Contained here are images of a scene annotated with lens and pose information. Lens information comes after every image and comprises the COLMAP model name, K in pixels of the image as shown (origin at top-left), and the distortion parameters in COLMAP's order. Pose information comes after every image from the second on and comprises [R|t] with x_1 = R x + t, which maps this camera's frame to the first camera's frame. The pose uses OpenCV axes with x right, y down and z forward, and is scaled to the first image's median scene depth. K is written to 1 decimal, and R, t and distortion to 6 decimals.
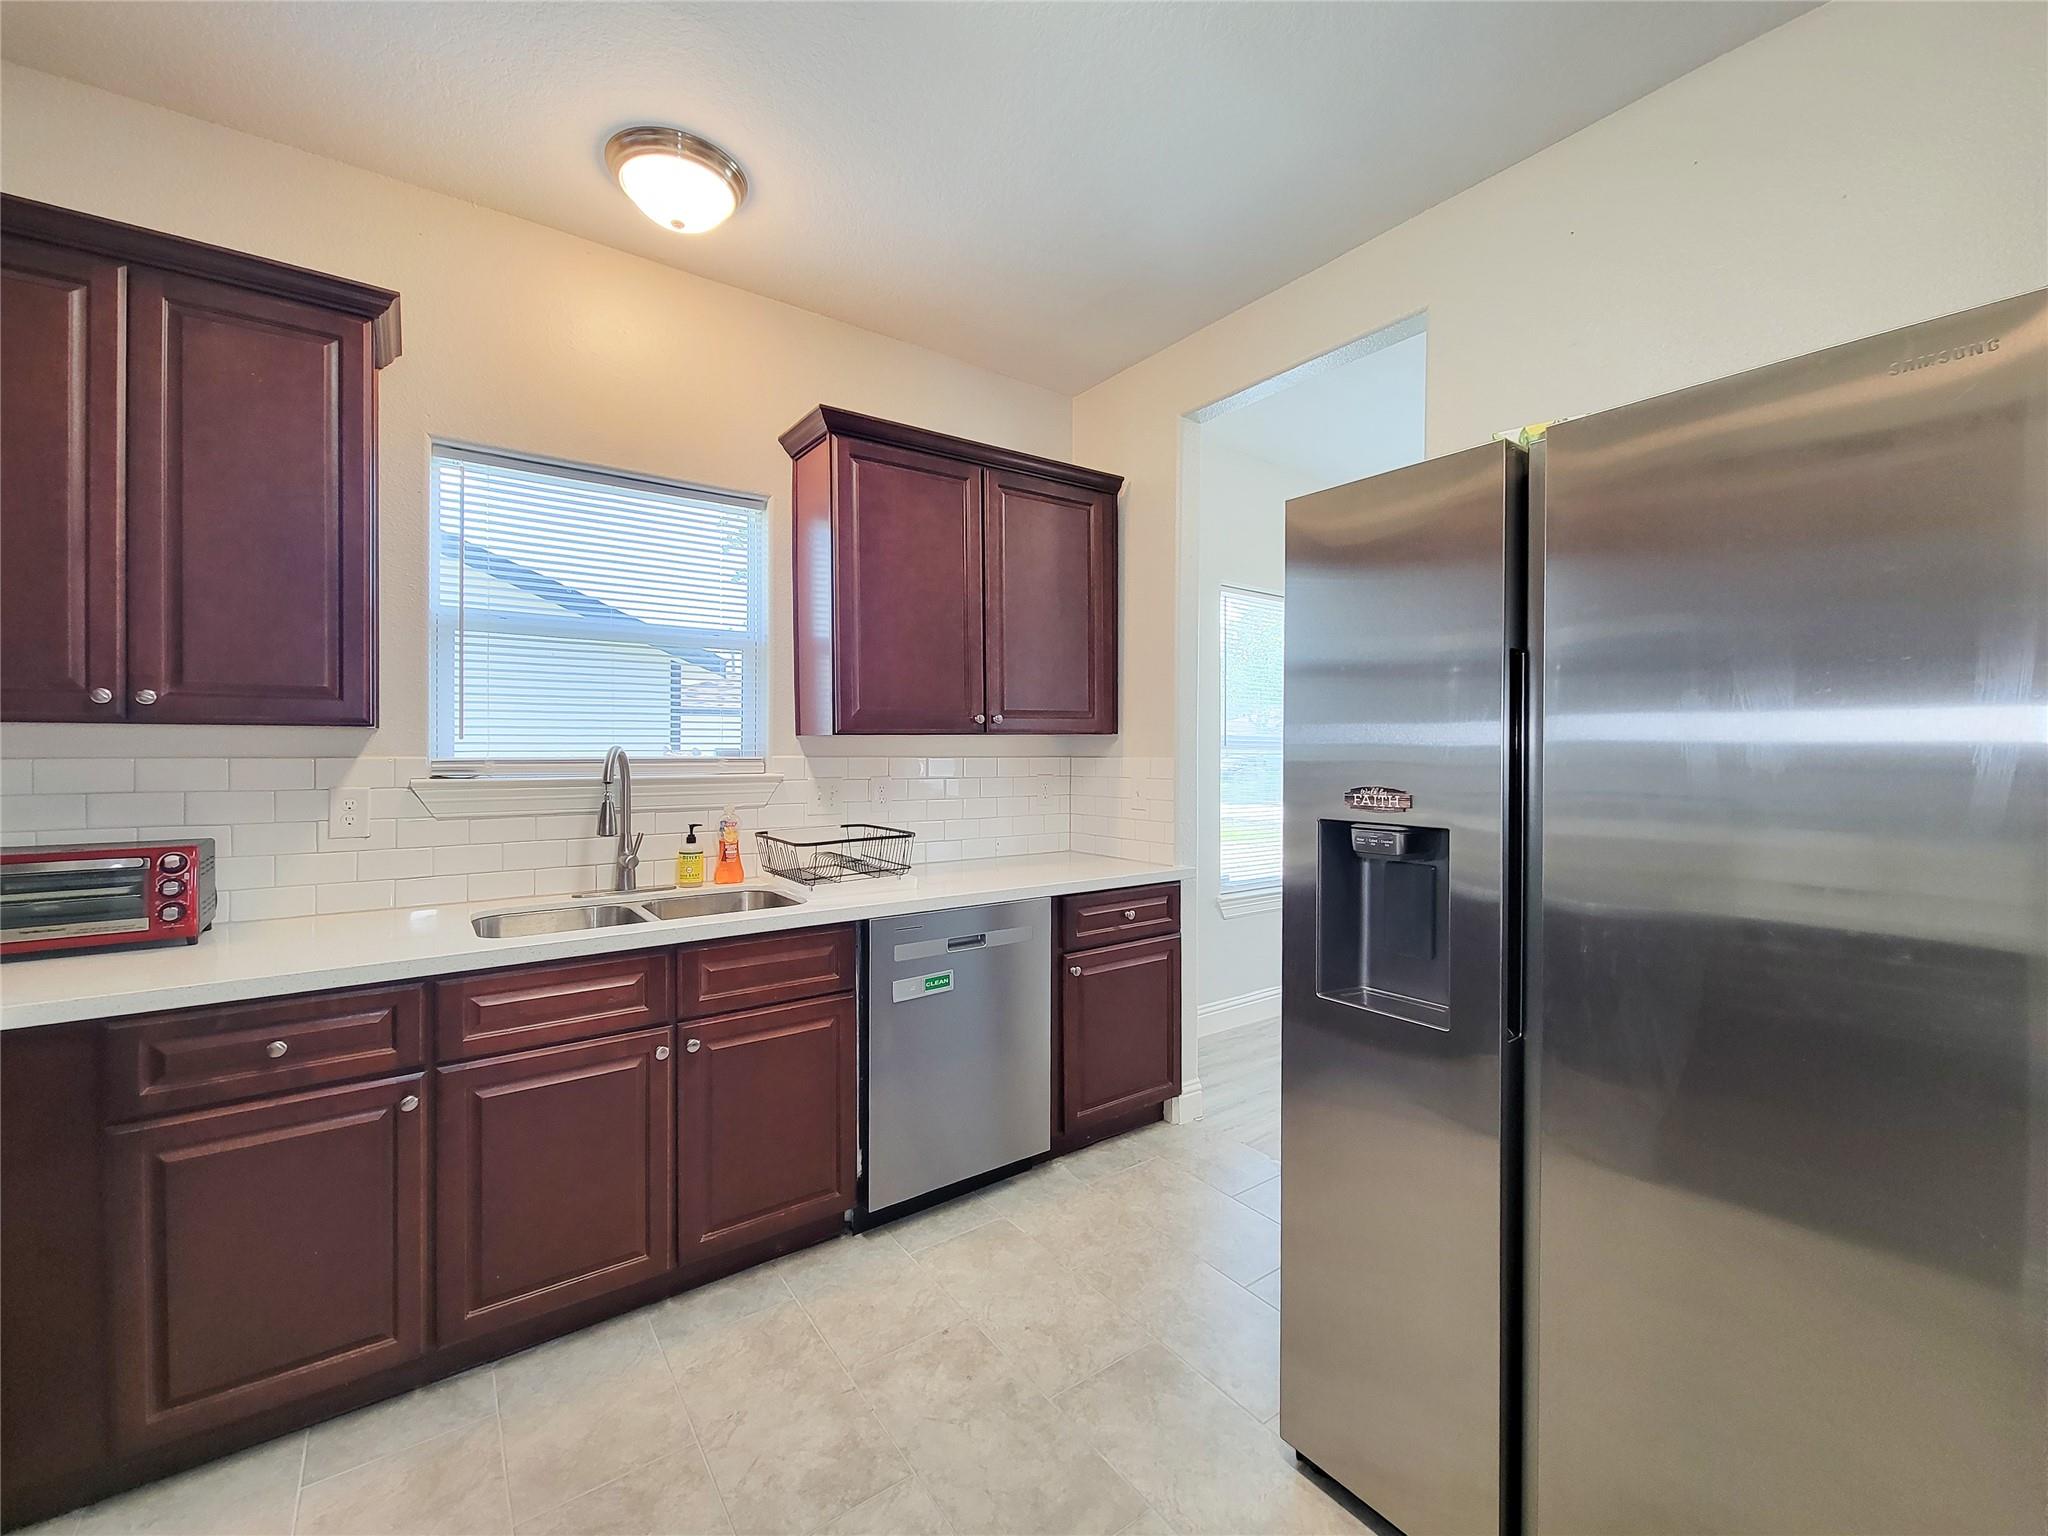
lens RADIAL K [[840.1, 0, 1024.8], [0, 840.1, 751.6], [0, 0, 1]] dist [0.001698, -0.003298]
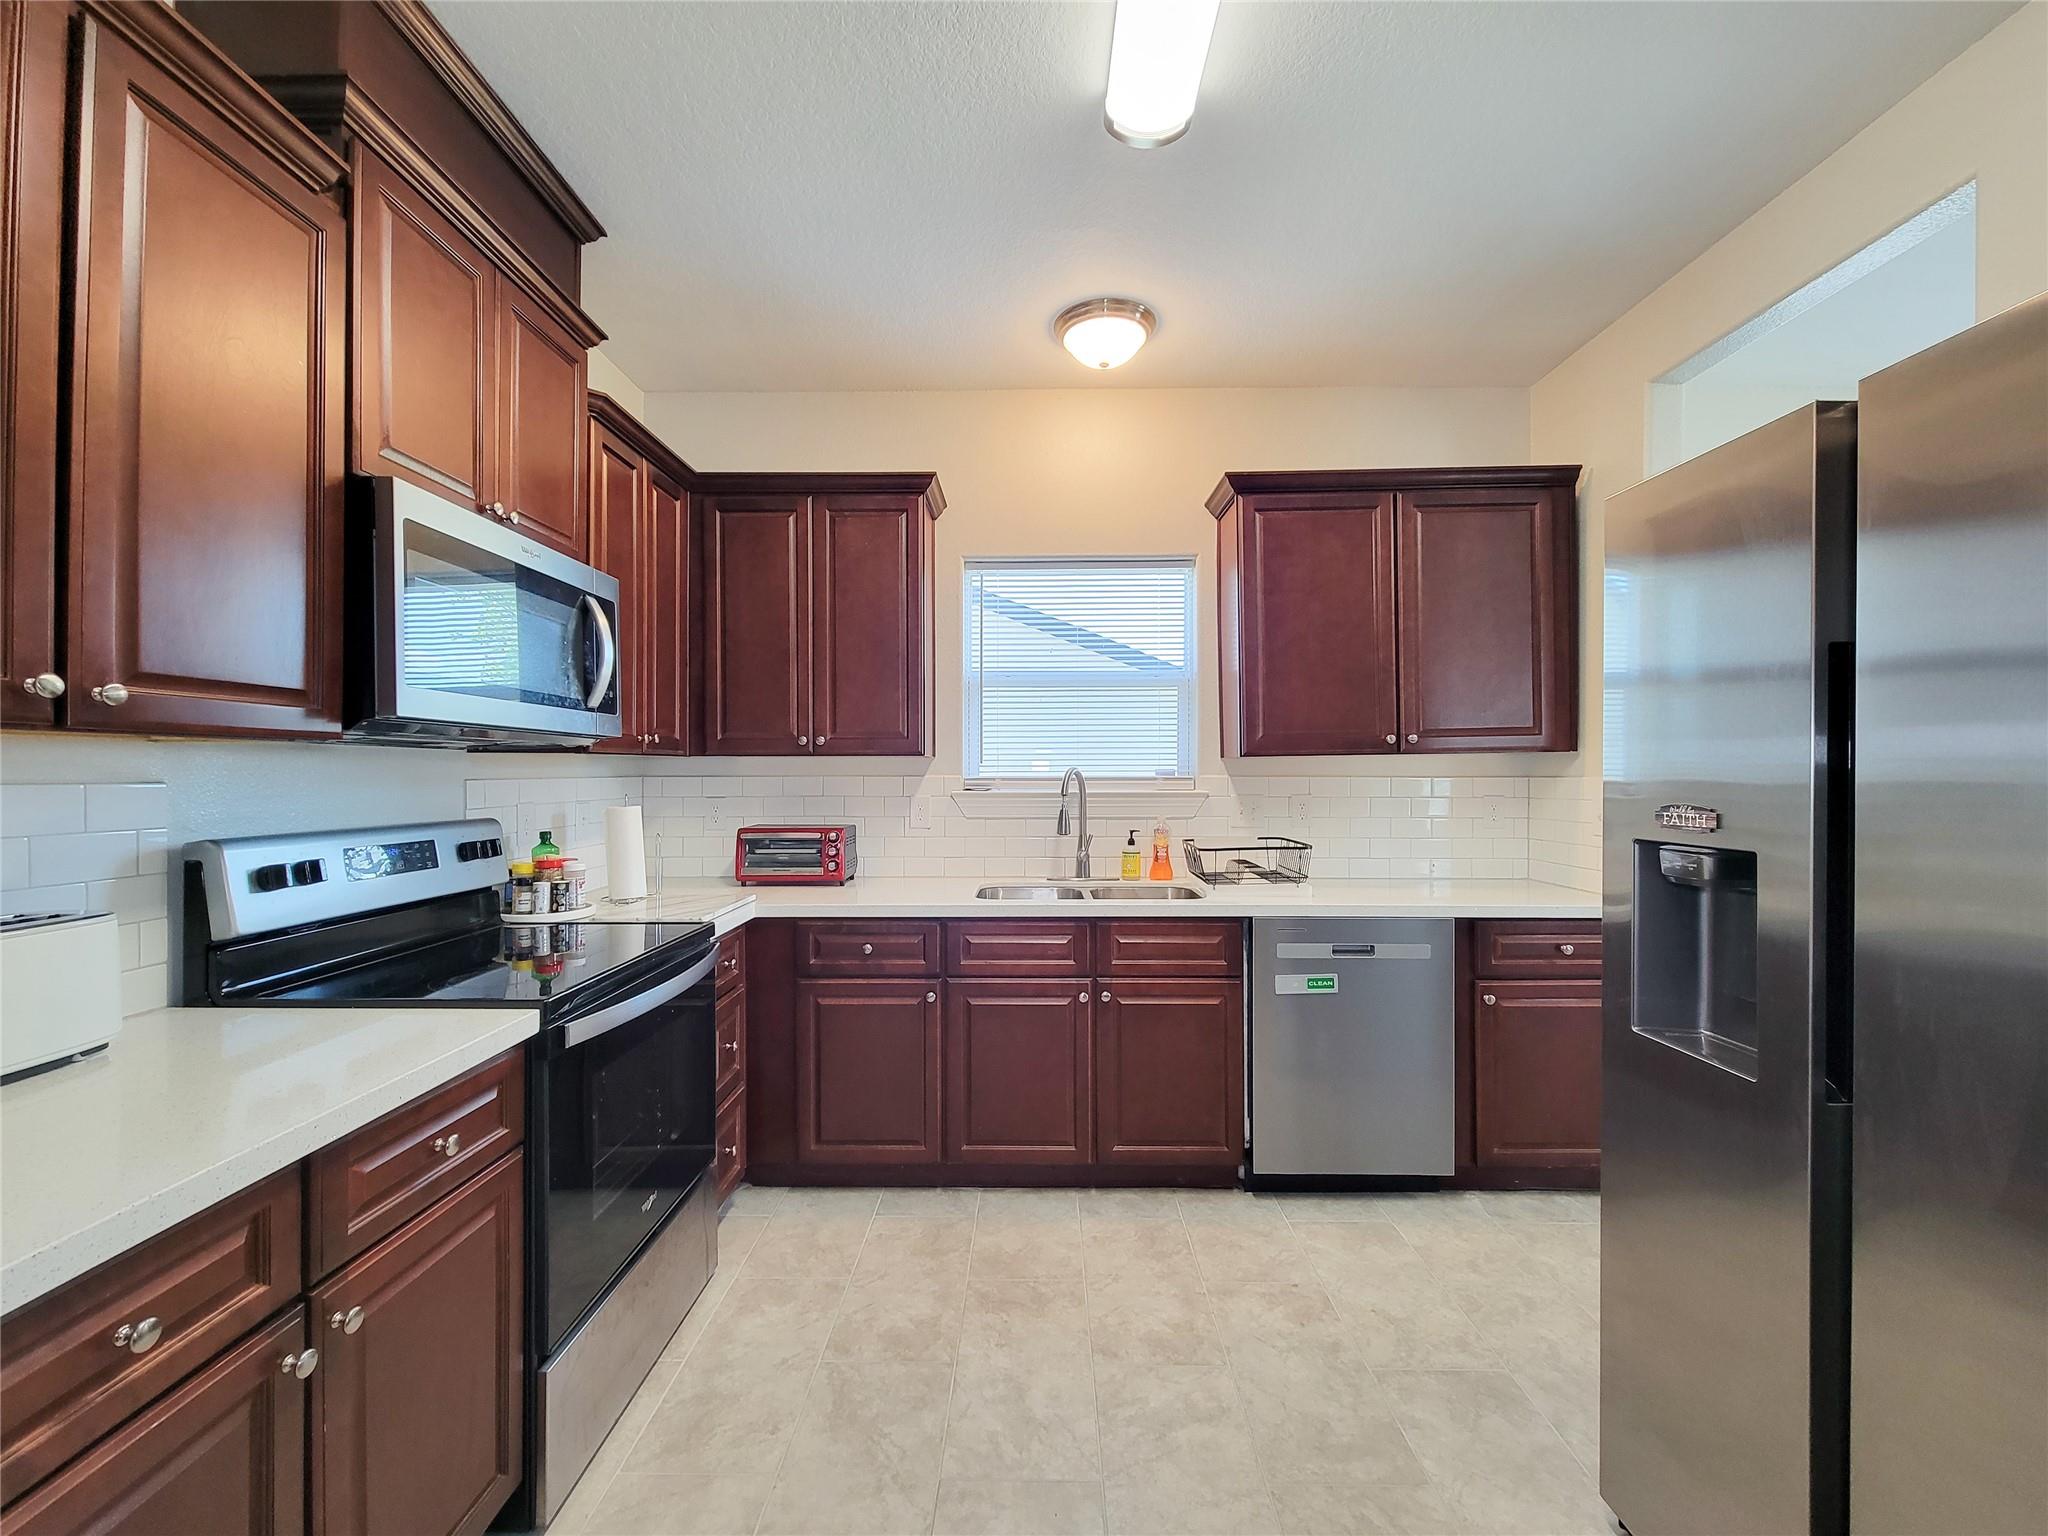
lens RADIAL K [[823.6, 0, 1016.4], [0, 823.6, 771.7], [0, 0, 1]] dist [0.001107, -0.002575]
pose [[0.797061, -0.003803, -0.603886, 0.281674], [0.001212, 0.999988, -0.004698, 0.007147], [0.603897, 0.003013, 0.797057, -0.109031]]
